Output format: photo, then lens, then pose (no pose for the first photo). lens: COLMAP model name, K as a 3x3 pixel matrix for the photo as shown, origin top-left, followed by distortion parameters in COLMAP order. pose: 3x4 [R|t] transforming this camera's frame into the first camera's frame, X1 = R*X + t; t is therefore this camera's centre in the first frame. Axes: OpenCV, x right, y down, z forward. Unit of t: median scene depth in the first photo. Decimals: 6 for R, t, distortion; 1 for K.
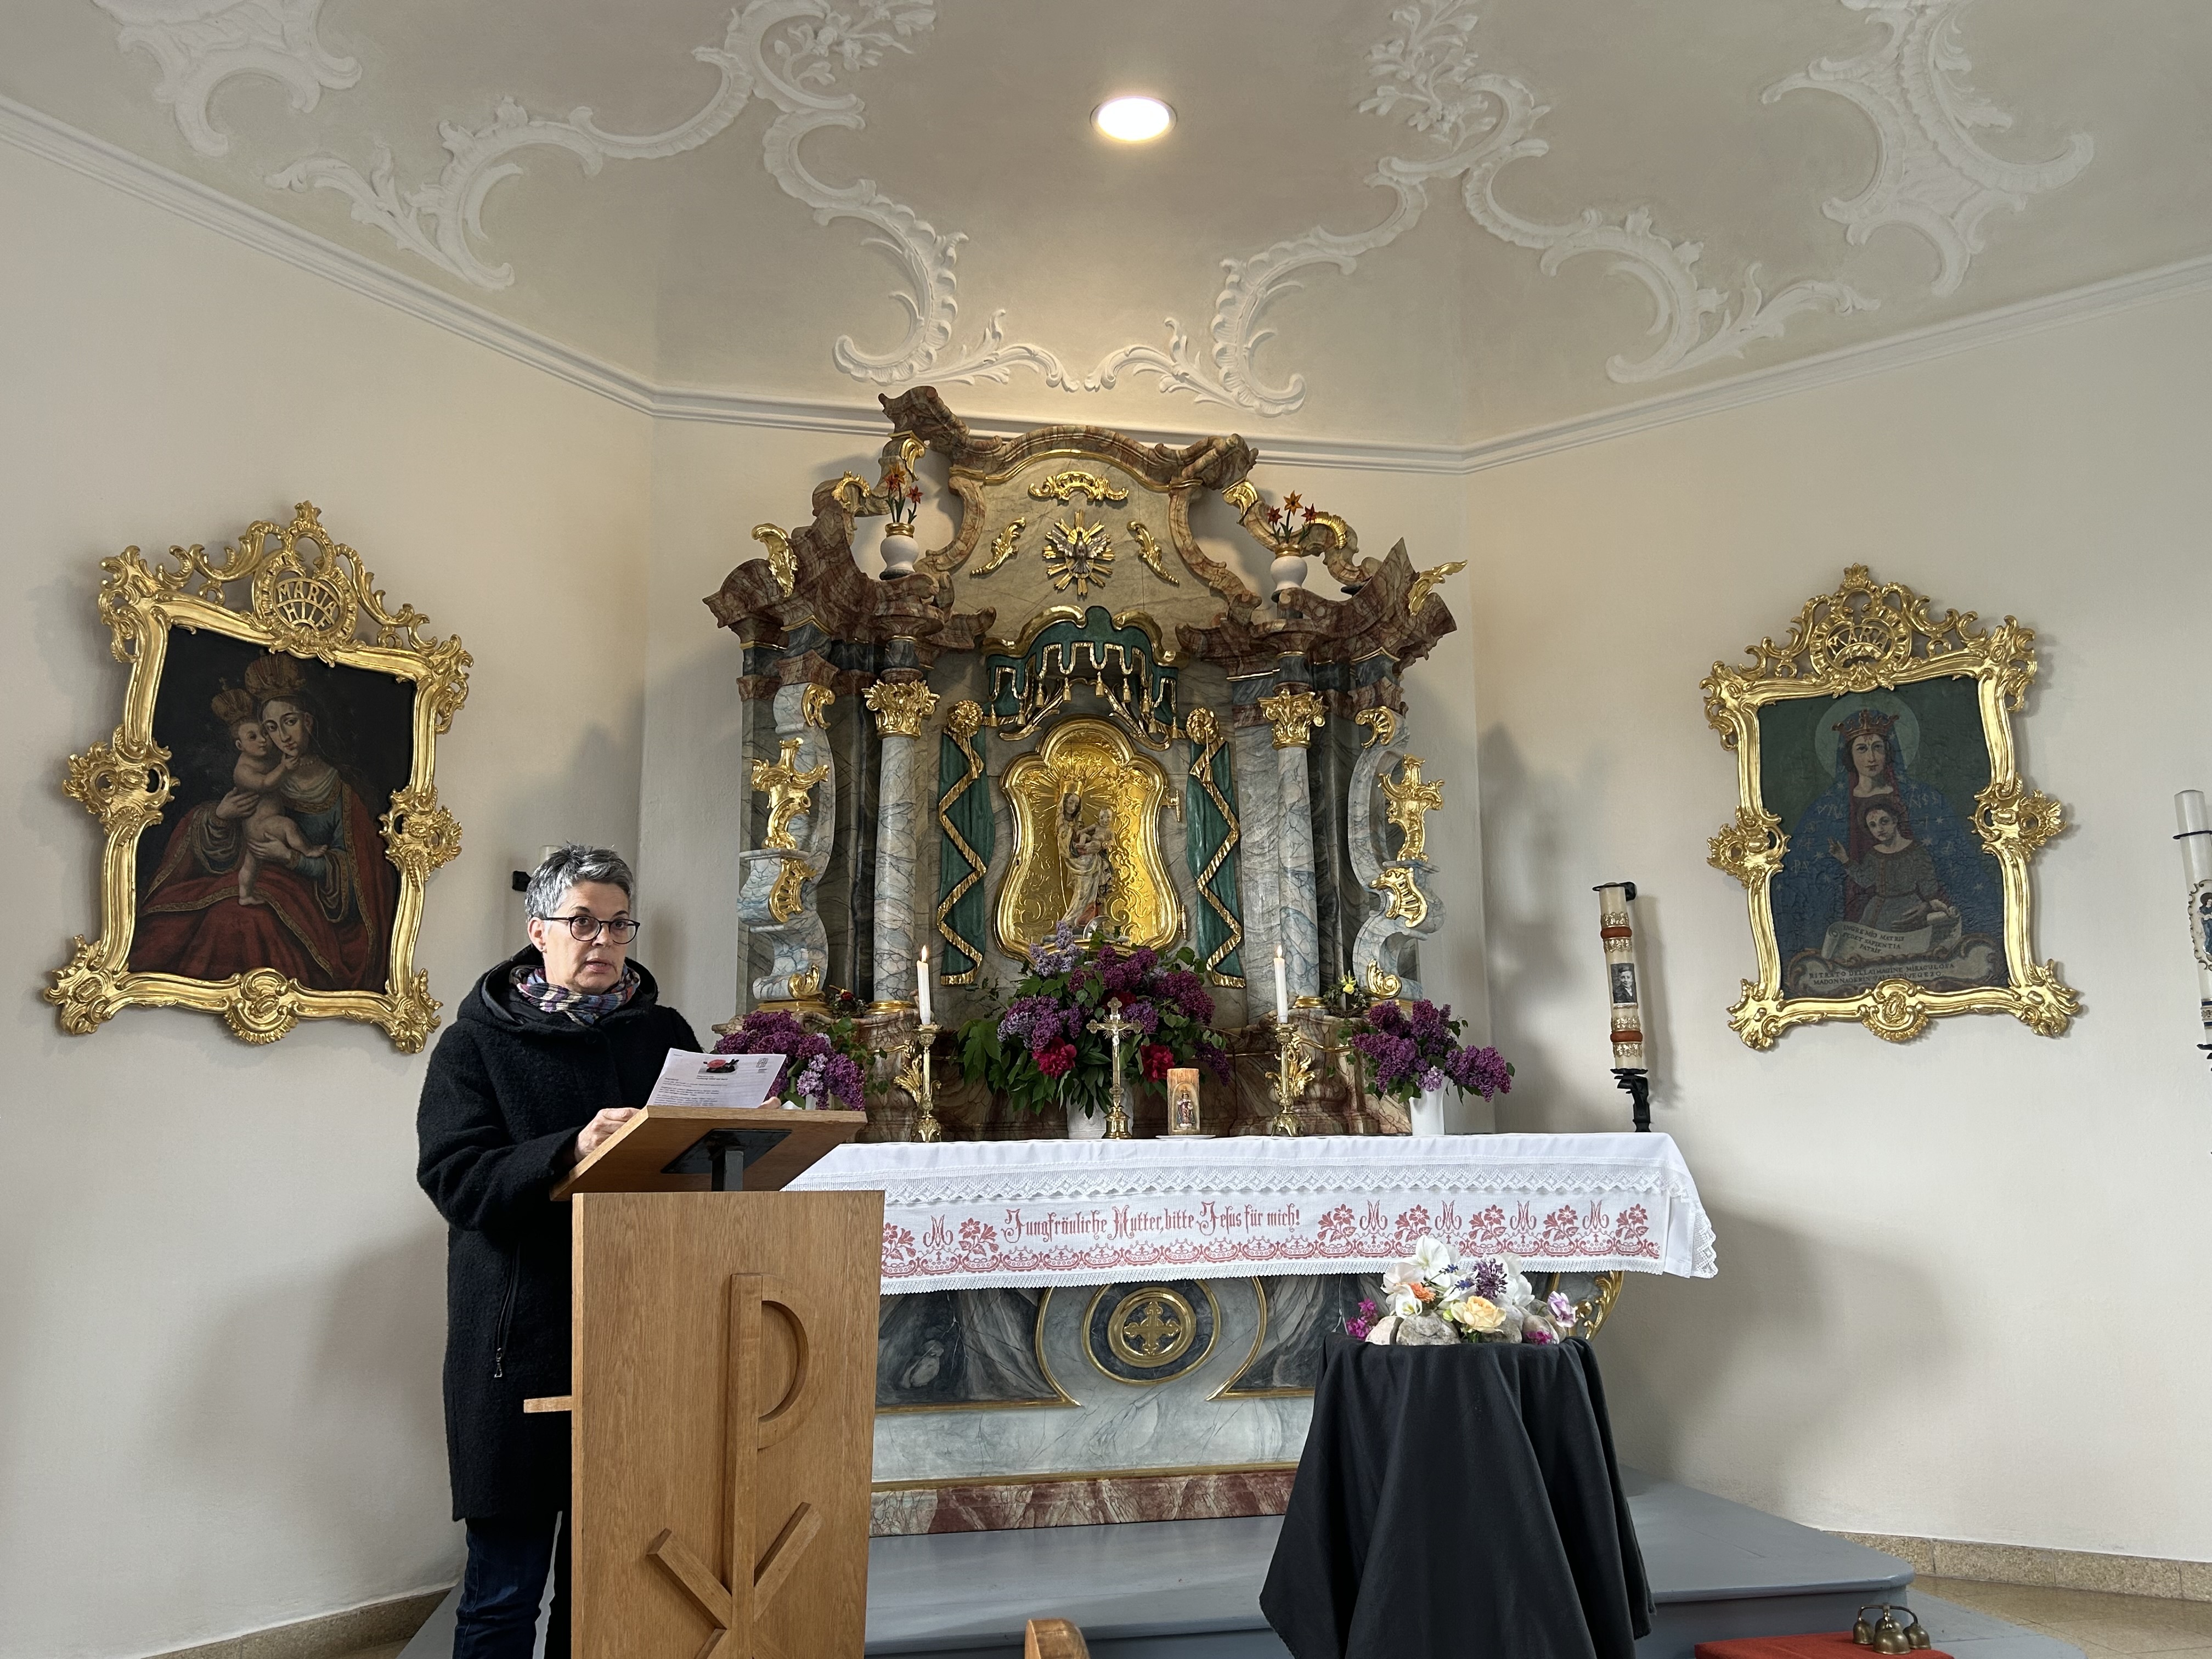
lens RADIAL K [[1768.7, 0, 1126.2], [0, 1768.7, 844.6], [0, 0, 1]] dist [0.184267, -0.483005]
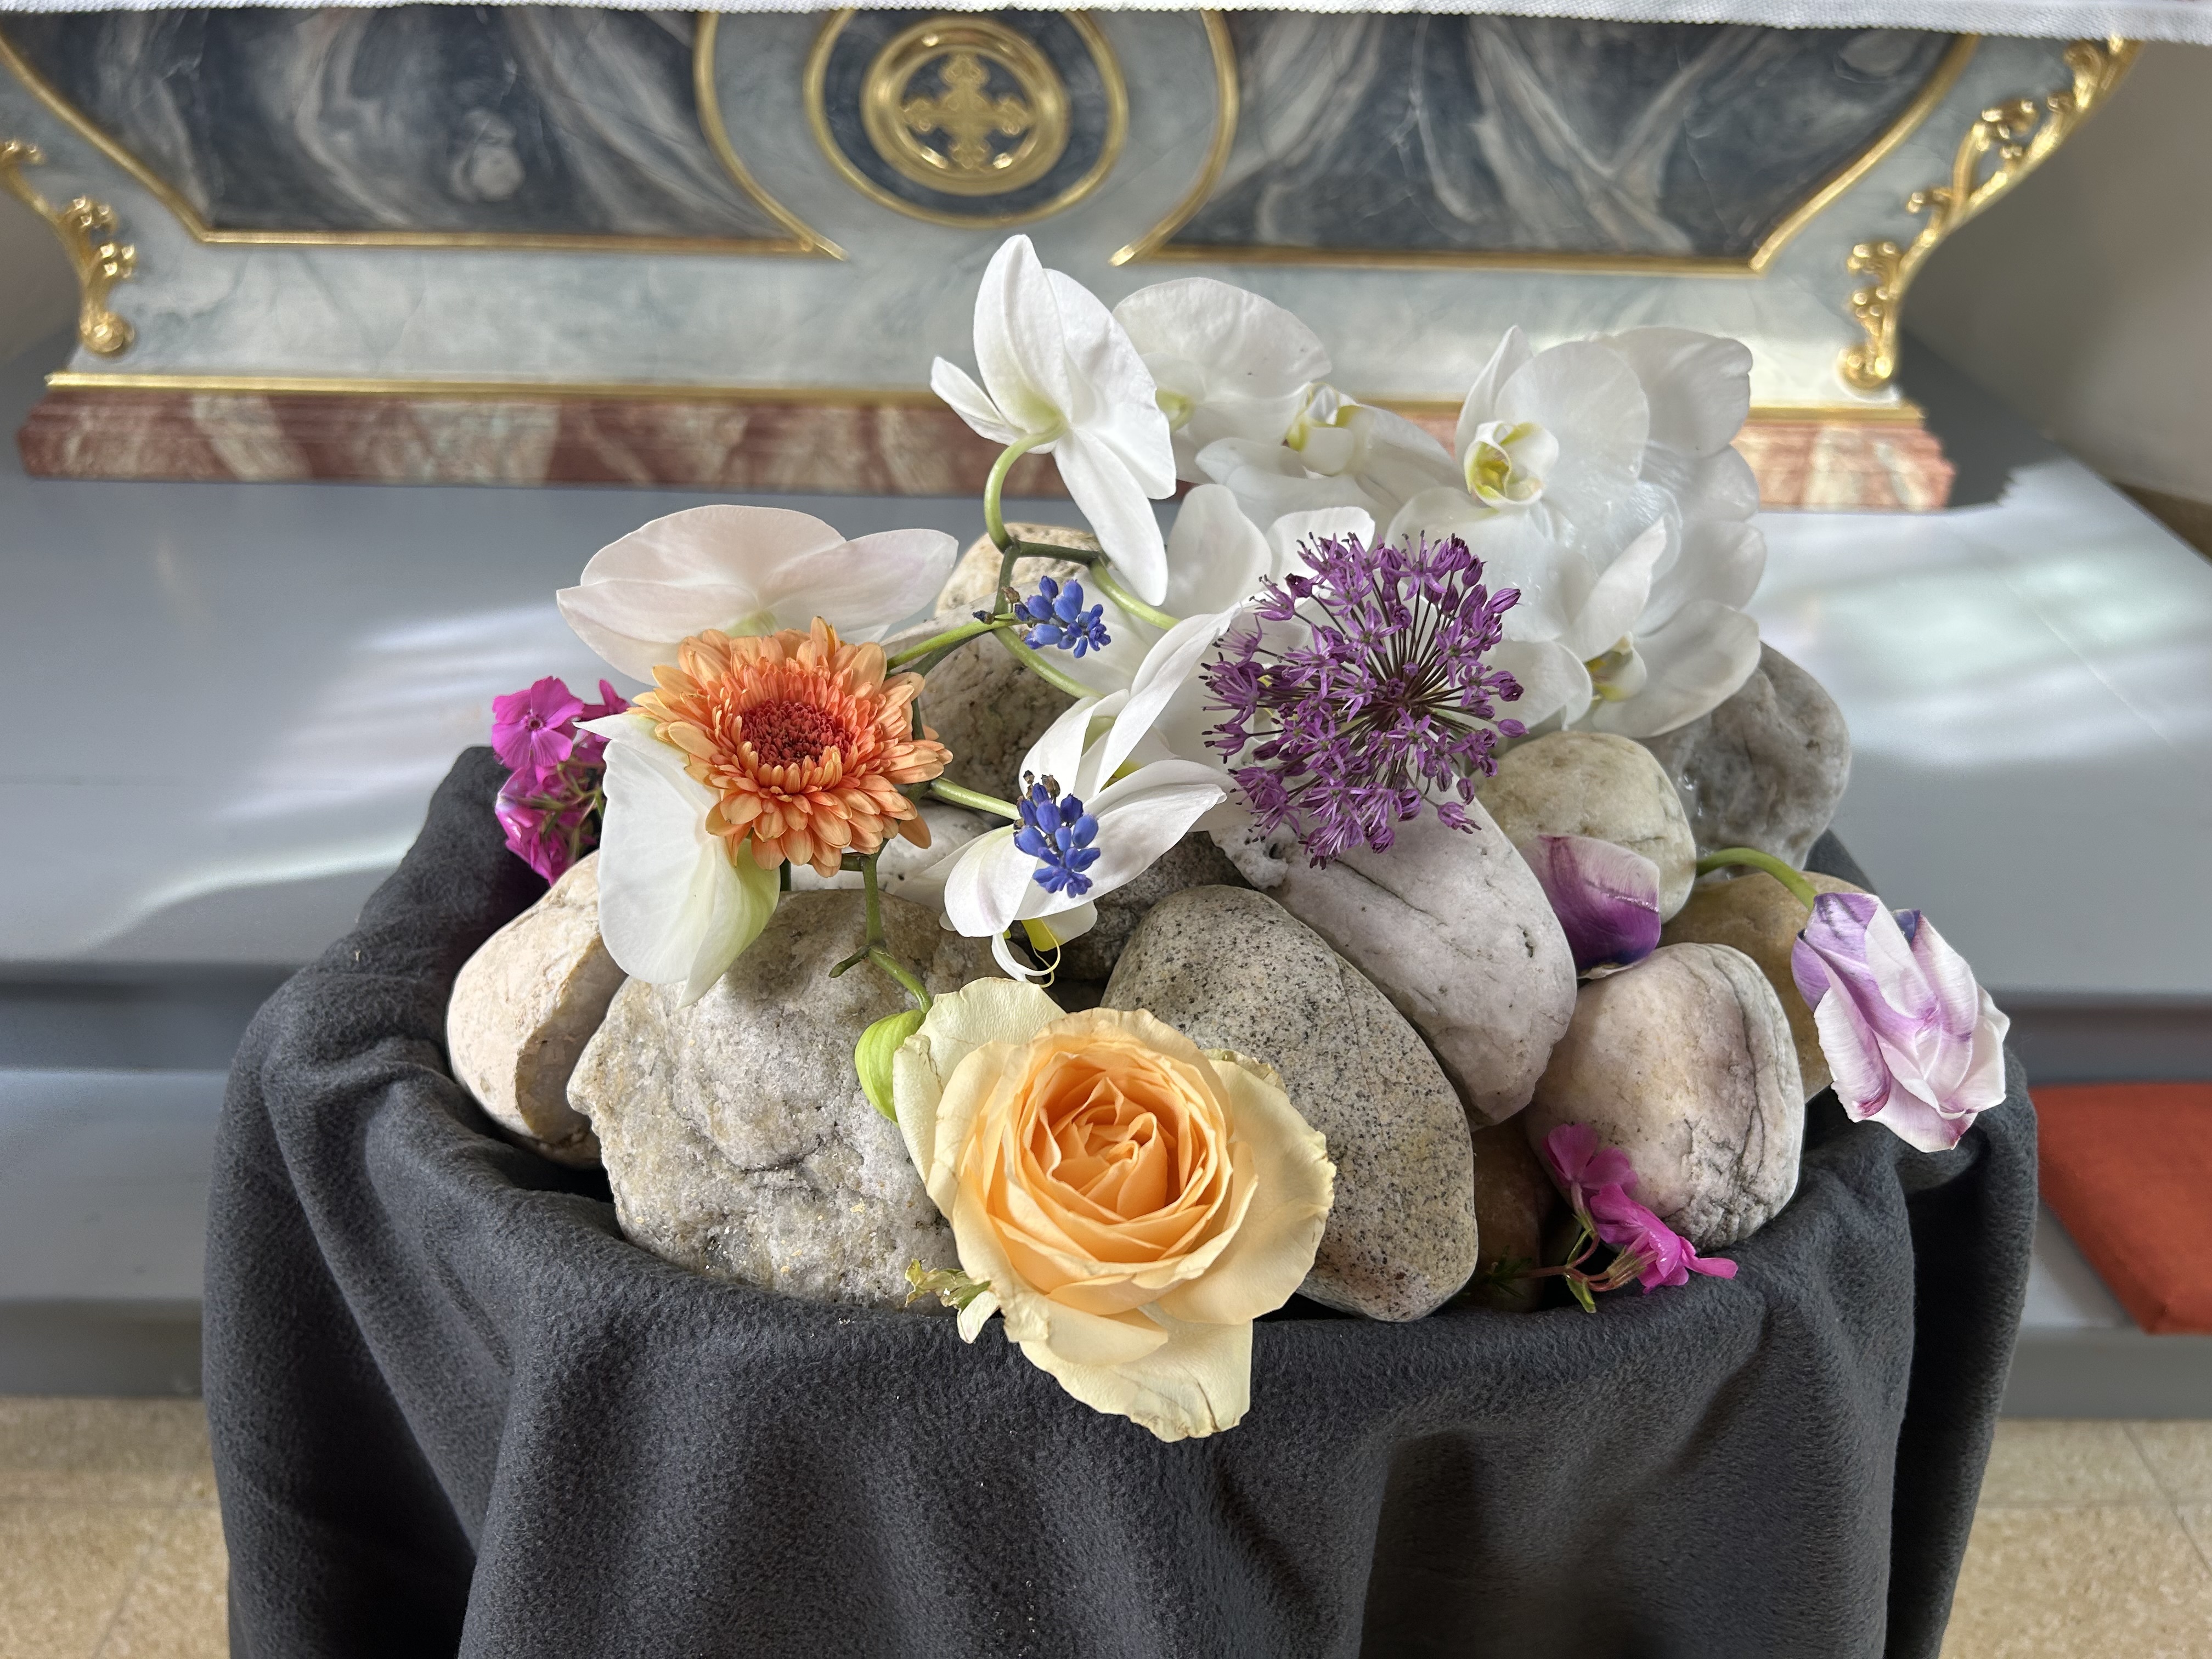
lens RADIAL K [[1670.0, 0, 1106.0], [0, 1670.0, 829.5], [0, 0, 1]] dist [0.040425, -0.040873]
pose [[0.979961, 0.136727, -0.144849, 0.108010], [0.003877, 0.713969, 0.700167, 0.088237], [0.199149, -0.686698, 0.699132, 0.490997]]
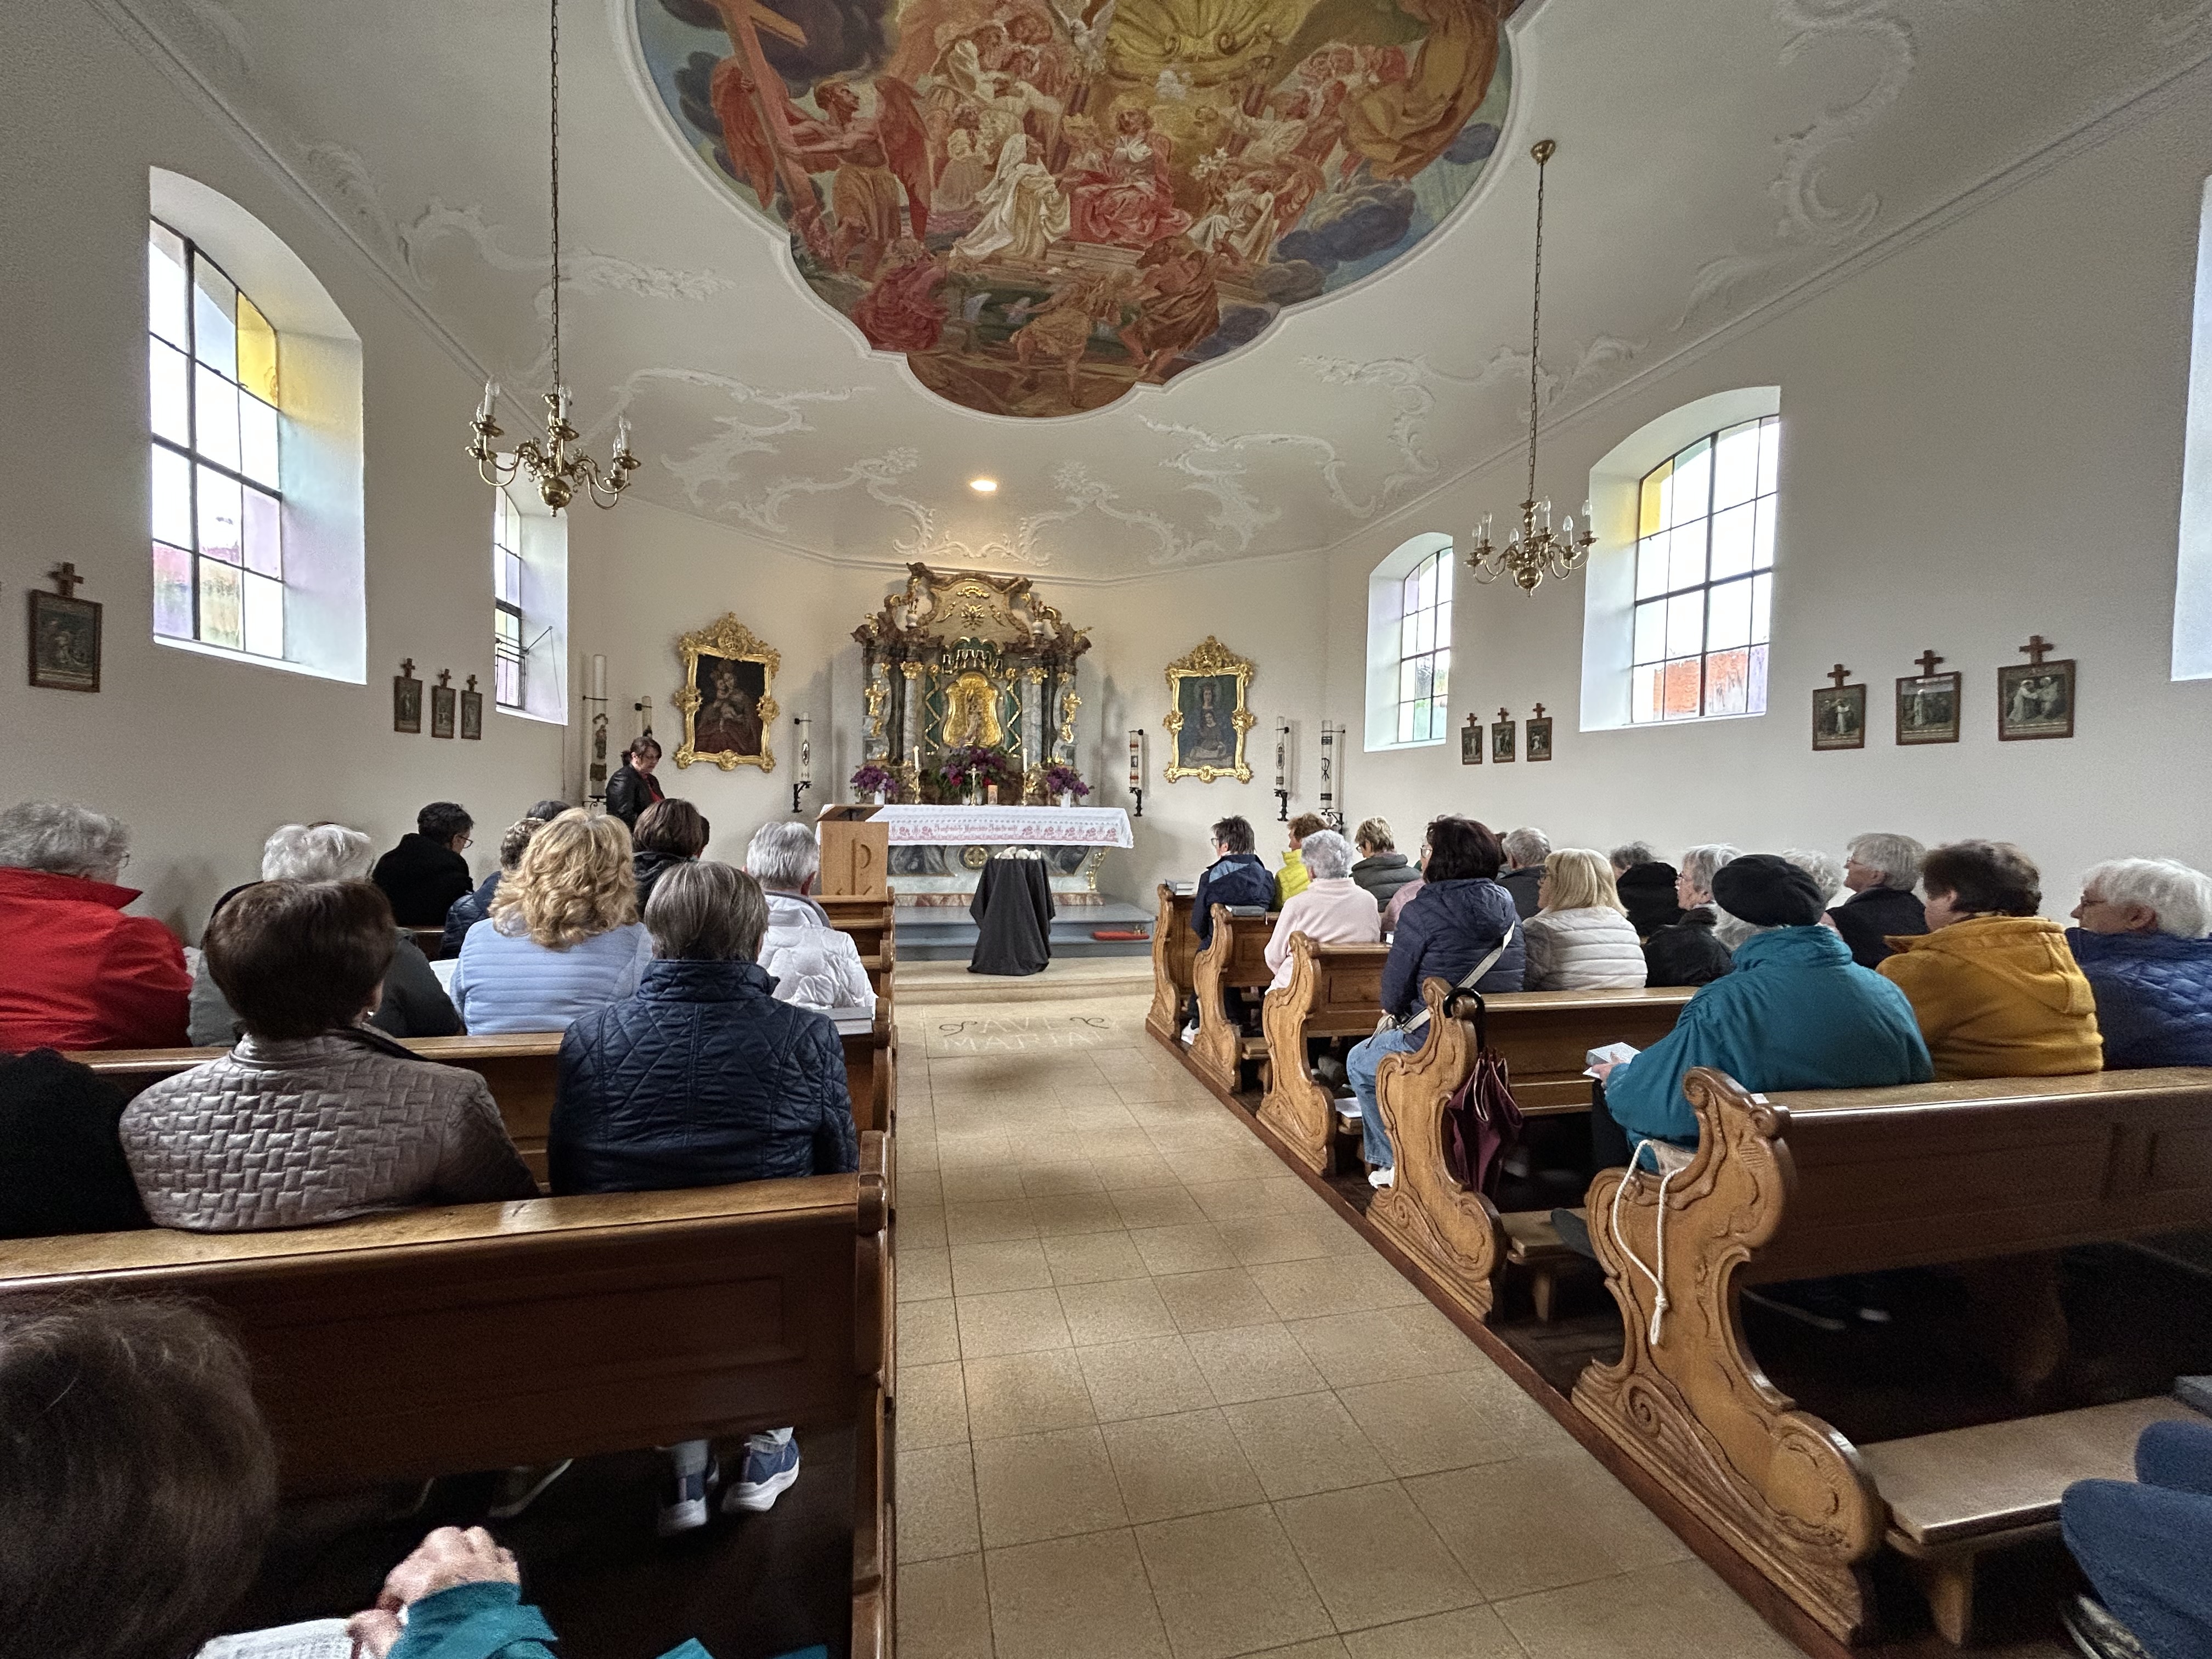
lens RADIAL K [[891.9, 0, 1100.7], [0, 891.9, 834.2], [0, 0, 1]] dist [0.000115, -0.000020]
pose [[0.999069, 0.034163, 0.026349, 0.180188], [-0.039161, 0.974374, 0.221498, -0.155789], [-0.018107, -0.222324, 0.974805, -0.637977]]
